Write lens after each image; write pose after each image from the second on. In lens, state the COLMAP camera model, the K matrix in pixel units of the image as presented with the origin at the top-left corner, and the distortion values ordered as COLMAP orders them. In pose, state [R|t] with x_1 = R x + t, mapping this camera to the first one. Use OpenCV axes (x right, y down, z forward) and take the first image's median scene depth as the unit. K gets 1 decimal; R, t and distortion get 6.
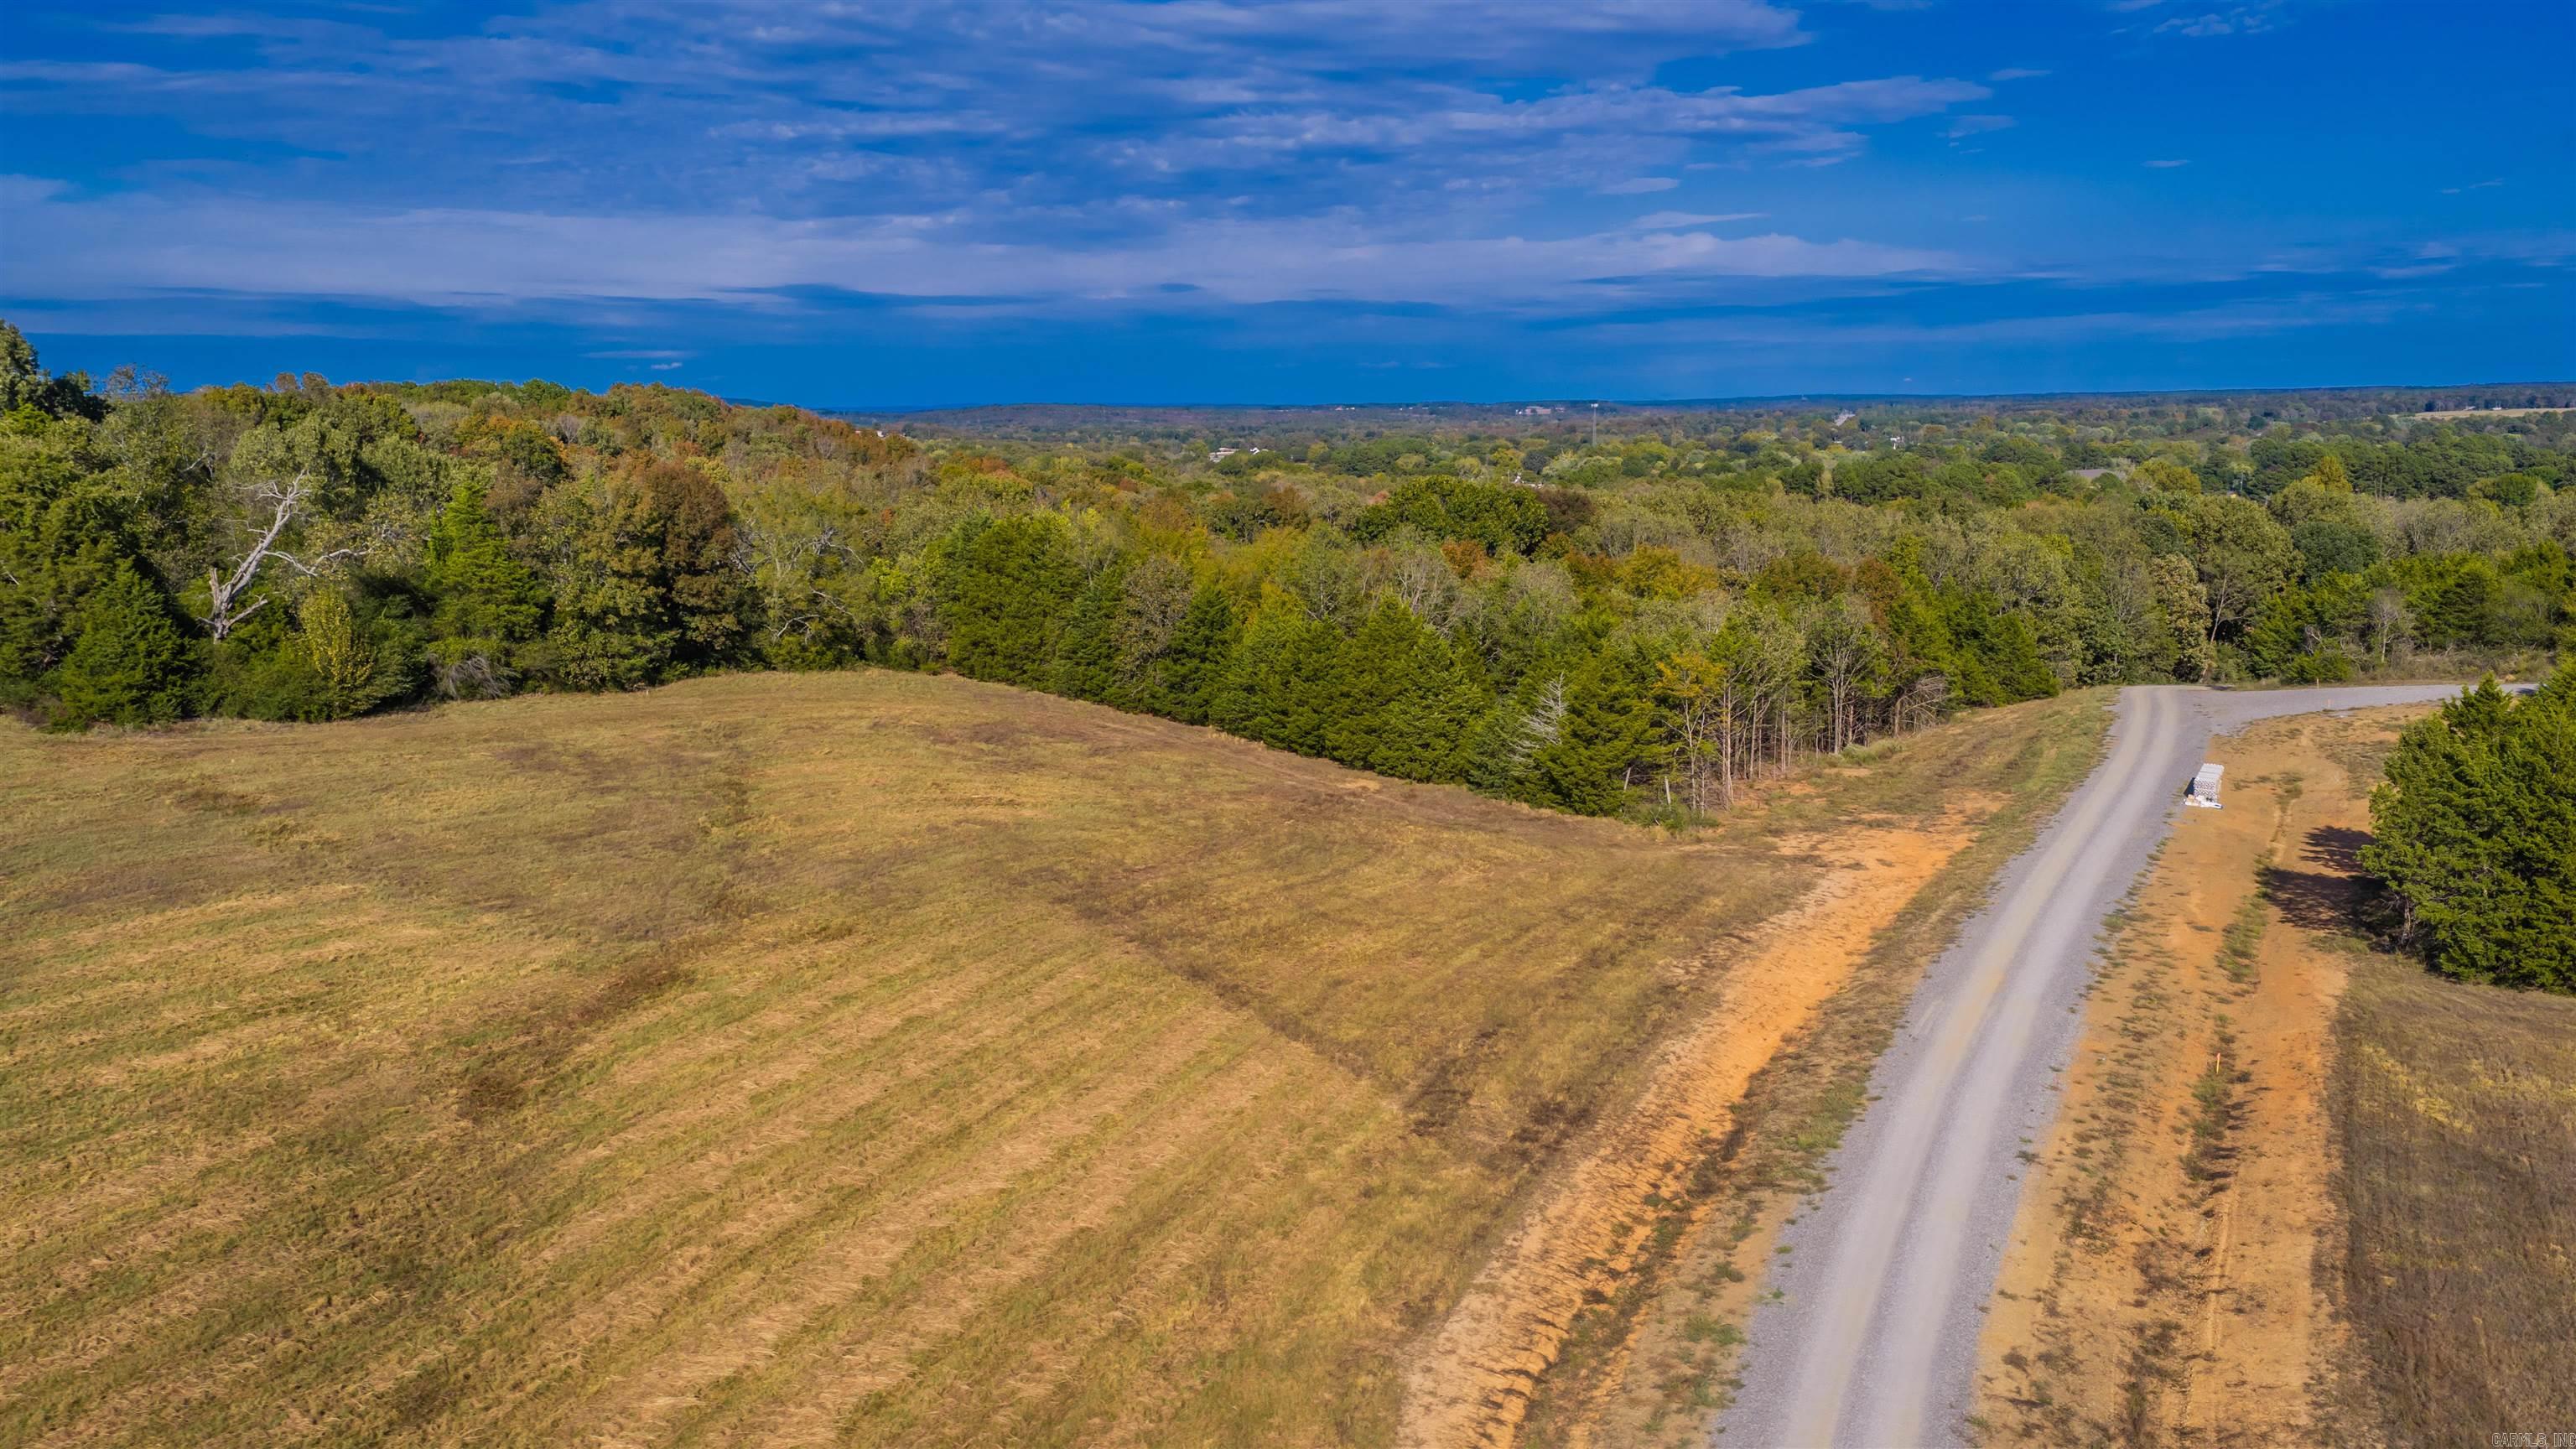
lens RADIAL K [[2137.7, 0, 1288.0], [0, 2137.7, 724.5], [0, 0, 1]] dist [0.034031, -0.064812]
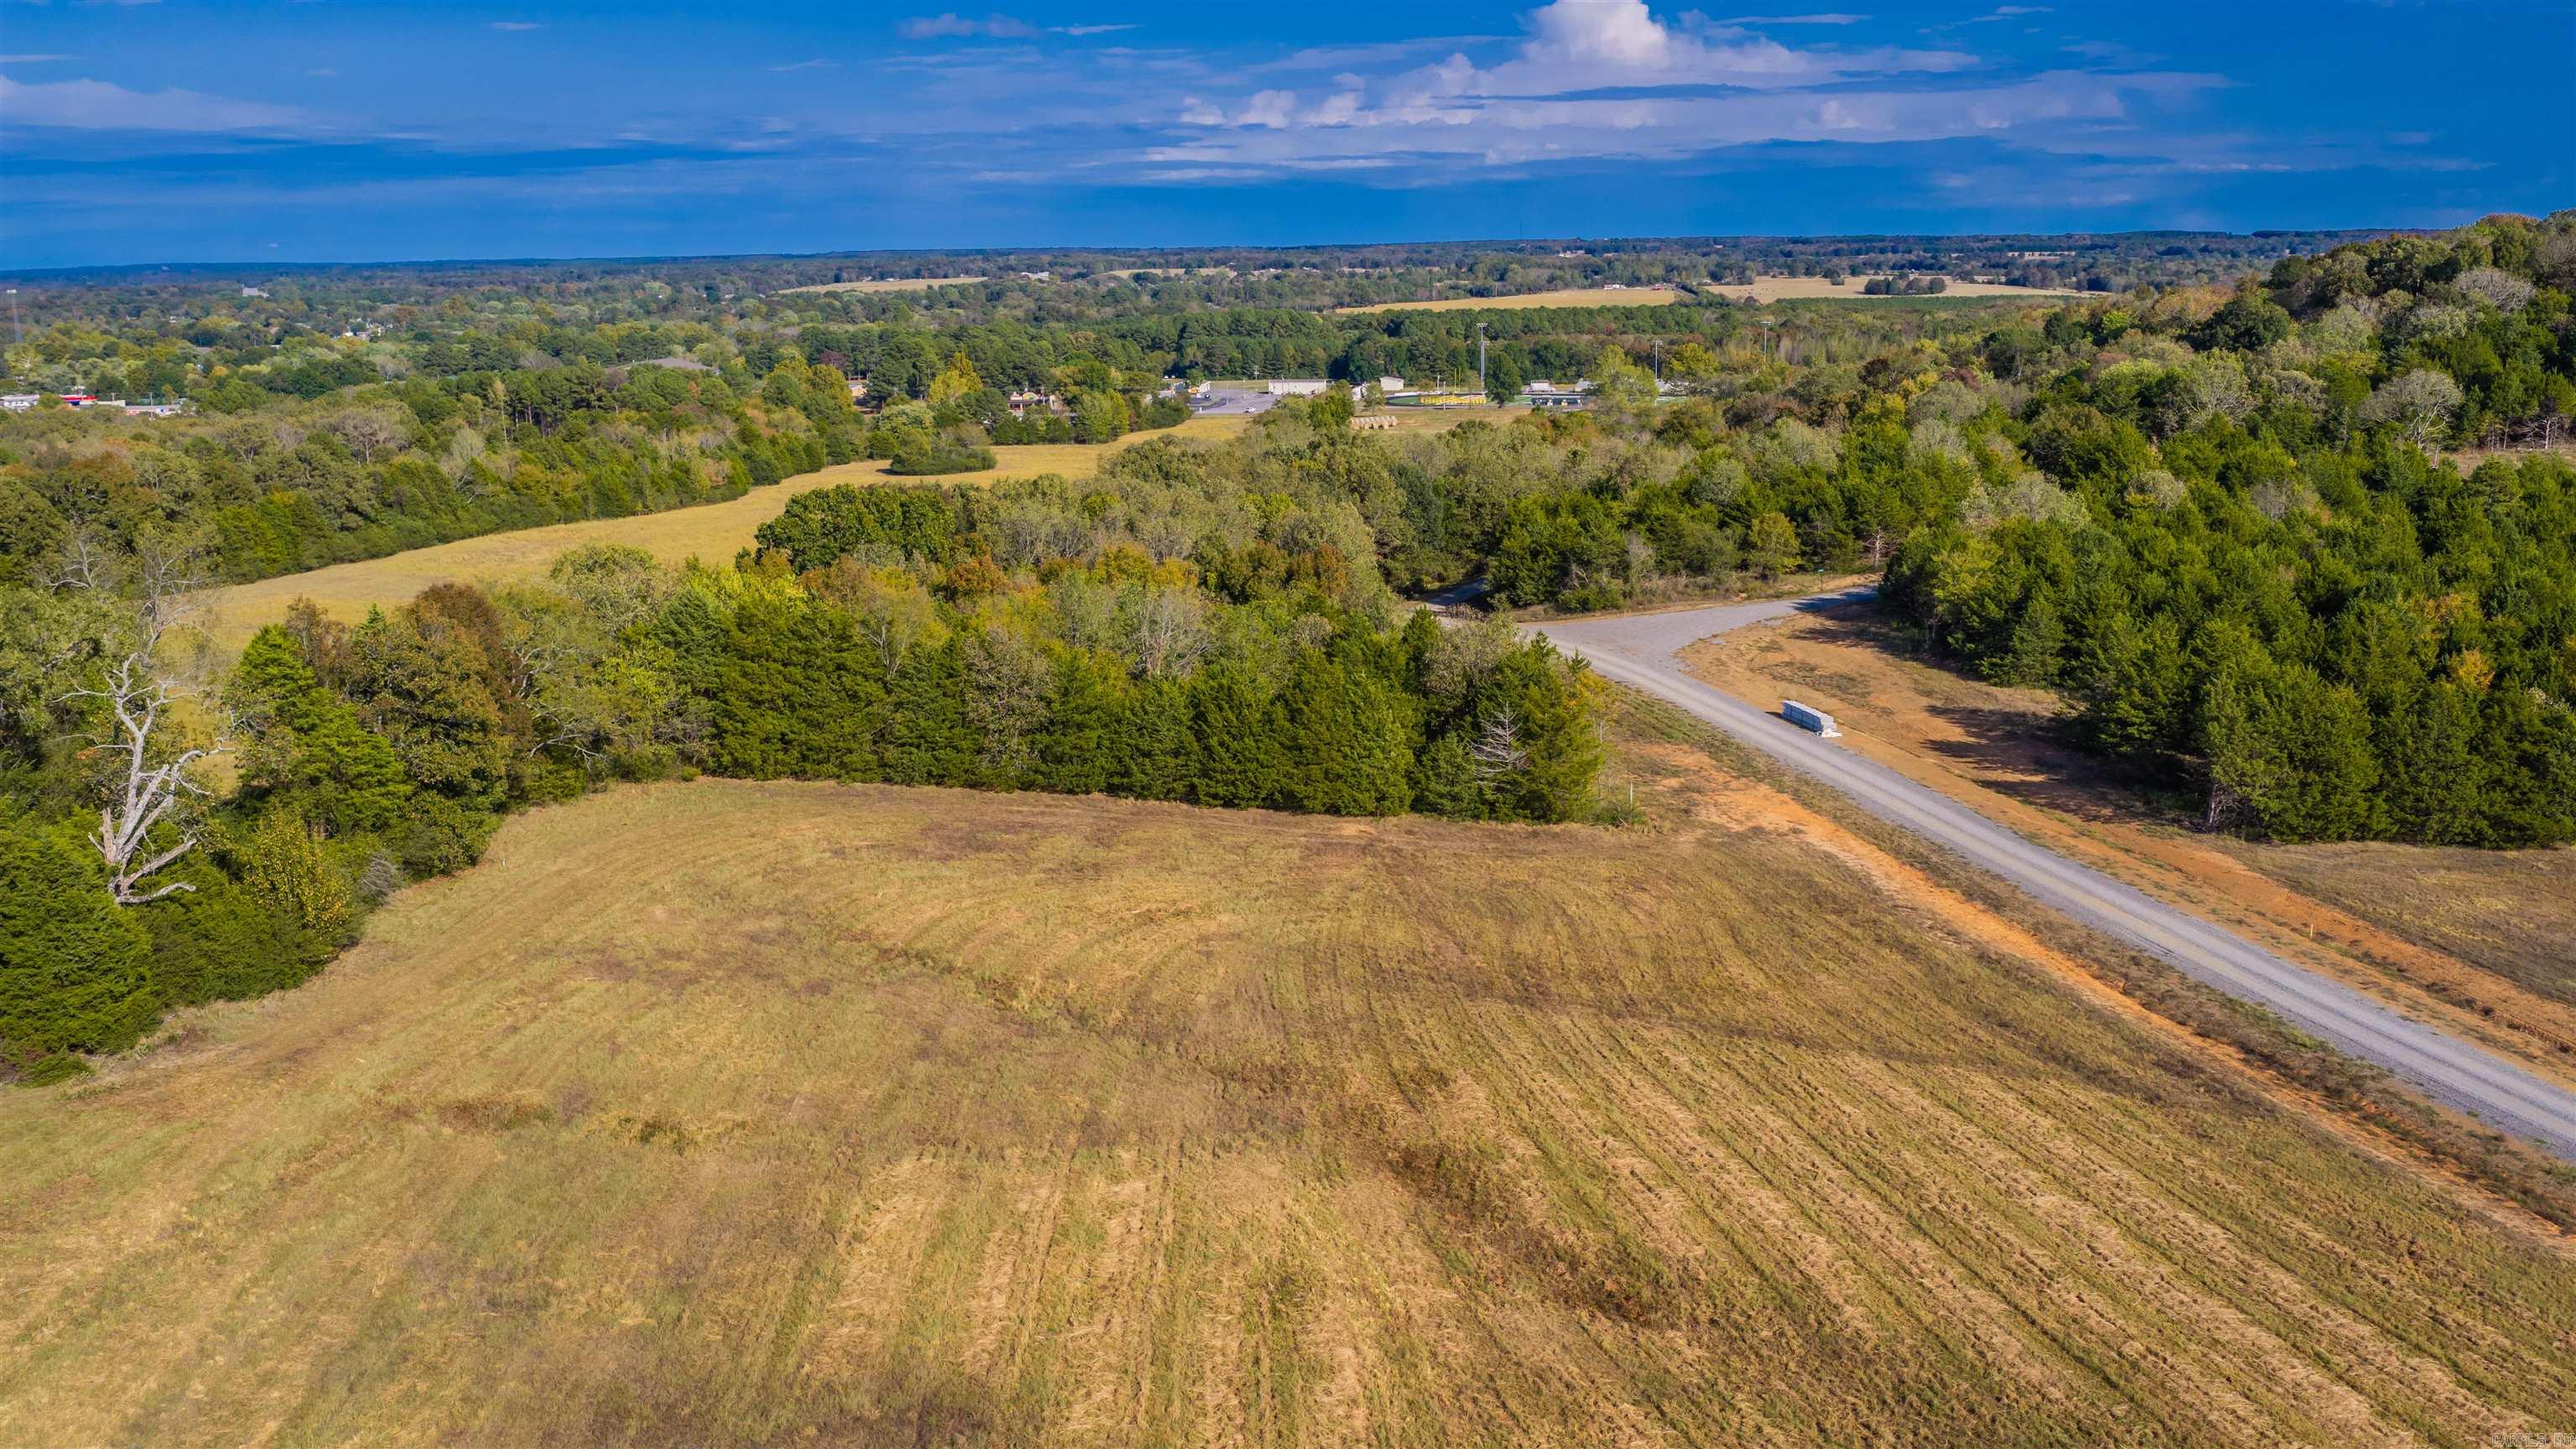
lens RADIAL K [[2137.7, 0, 1288.0], [0, 2137.7, 724.5], [0, 0, 1]] dist [0.034031, -0.064812]
pose [[0.755636, -0.143134, 0.639161, -0.503664], [0.103822, 0.989668, 0.098885, -0.100565], [-0.646711, -0.008362, 0.762690, 0.144177]]
